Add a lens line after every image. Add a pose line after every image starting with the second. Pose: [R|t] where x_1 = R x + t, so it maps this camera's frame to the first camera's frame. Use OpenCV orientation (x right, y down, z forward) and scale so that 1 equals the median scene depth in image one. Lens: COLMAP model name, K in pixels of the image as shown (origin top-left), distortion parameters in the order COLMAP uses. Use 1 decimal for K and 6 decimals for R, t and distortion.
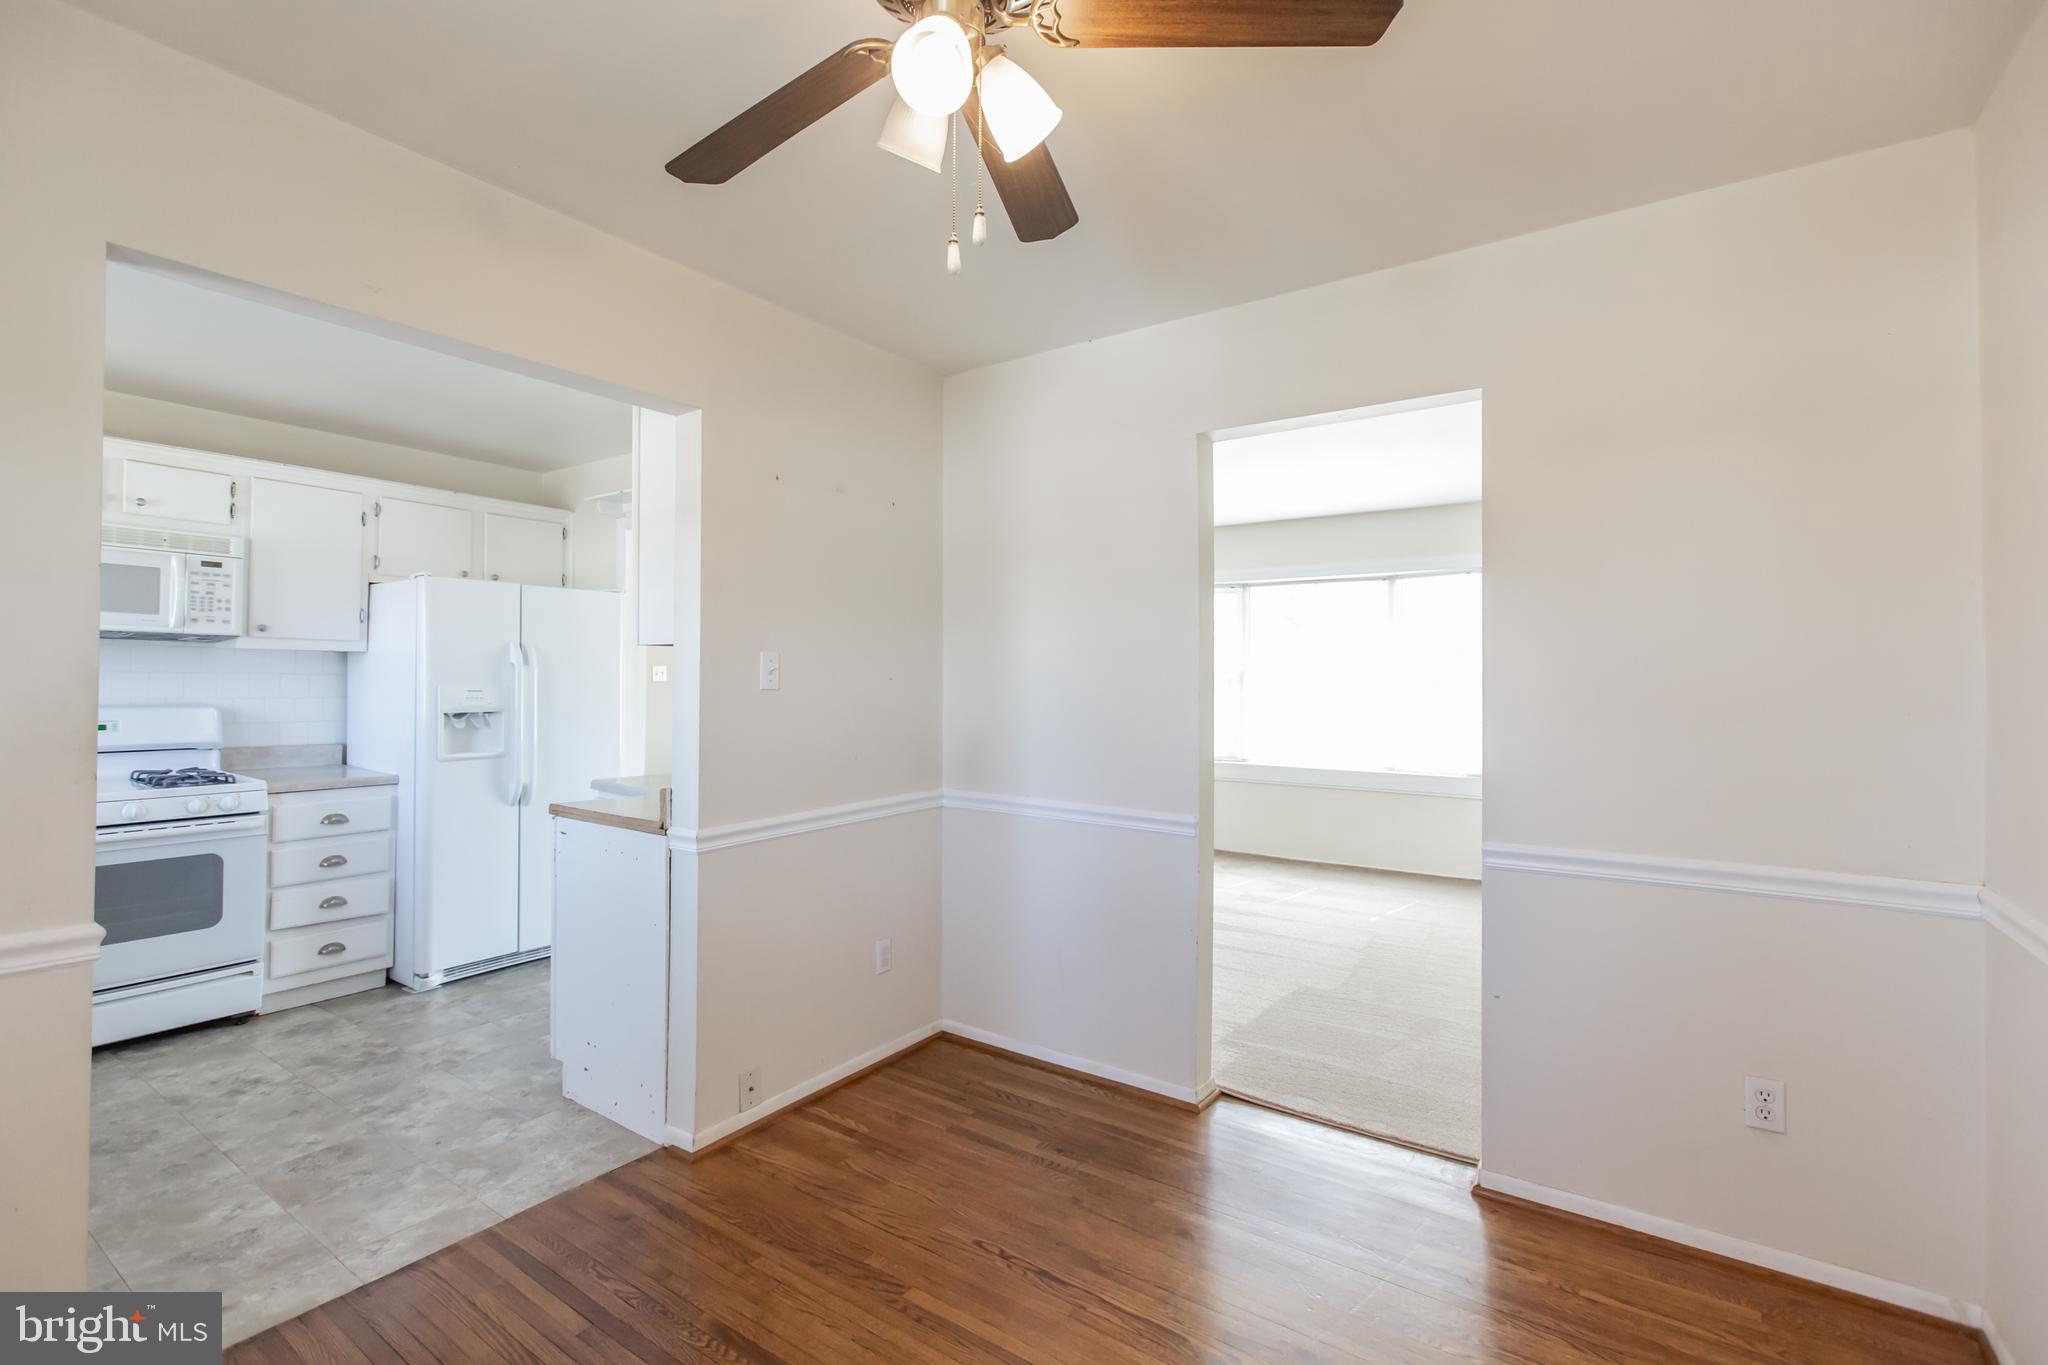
lens RADIAL K [[920.9, 0, 1024.5], [0, 920.9, 670.7], [0, 0, 1]] dist [0.001930, -0.000158]
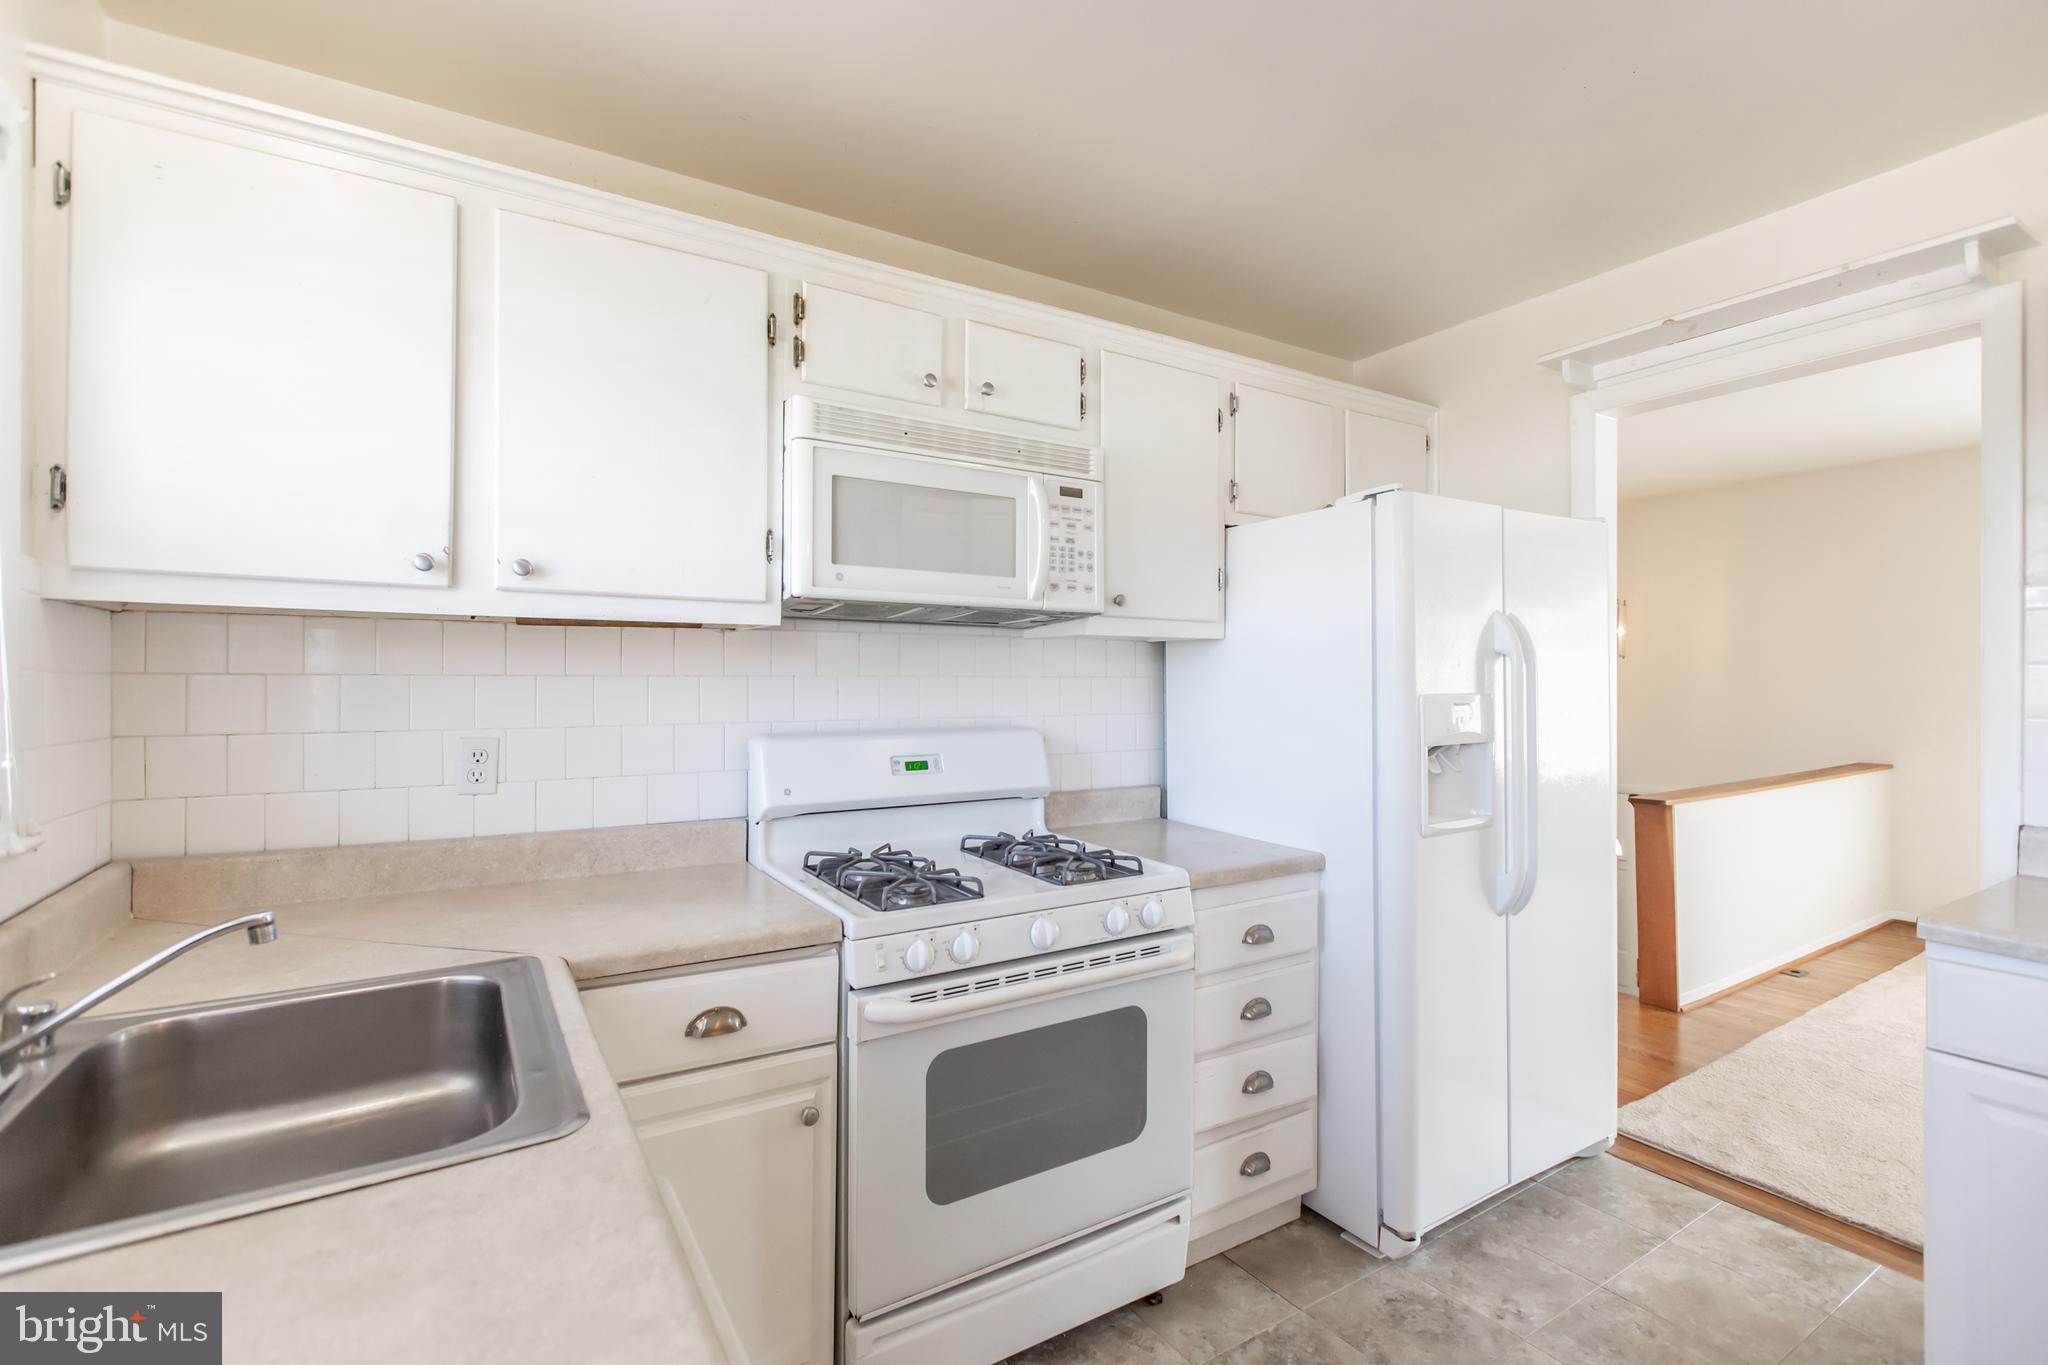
lens RADIAL K [[921.8, 0, 1020.1], [0, 921.8, 677.4], [0, 0, 1]] dist [-0.000179, -0.000237]
pose [[0.917633, -0.012320, -0.397237, -0.675196], [0.014299, 0.999896, 0.002020, 0.001550], [0.397170, -0.007534, 0.917714, 0.442430]]
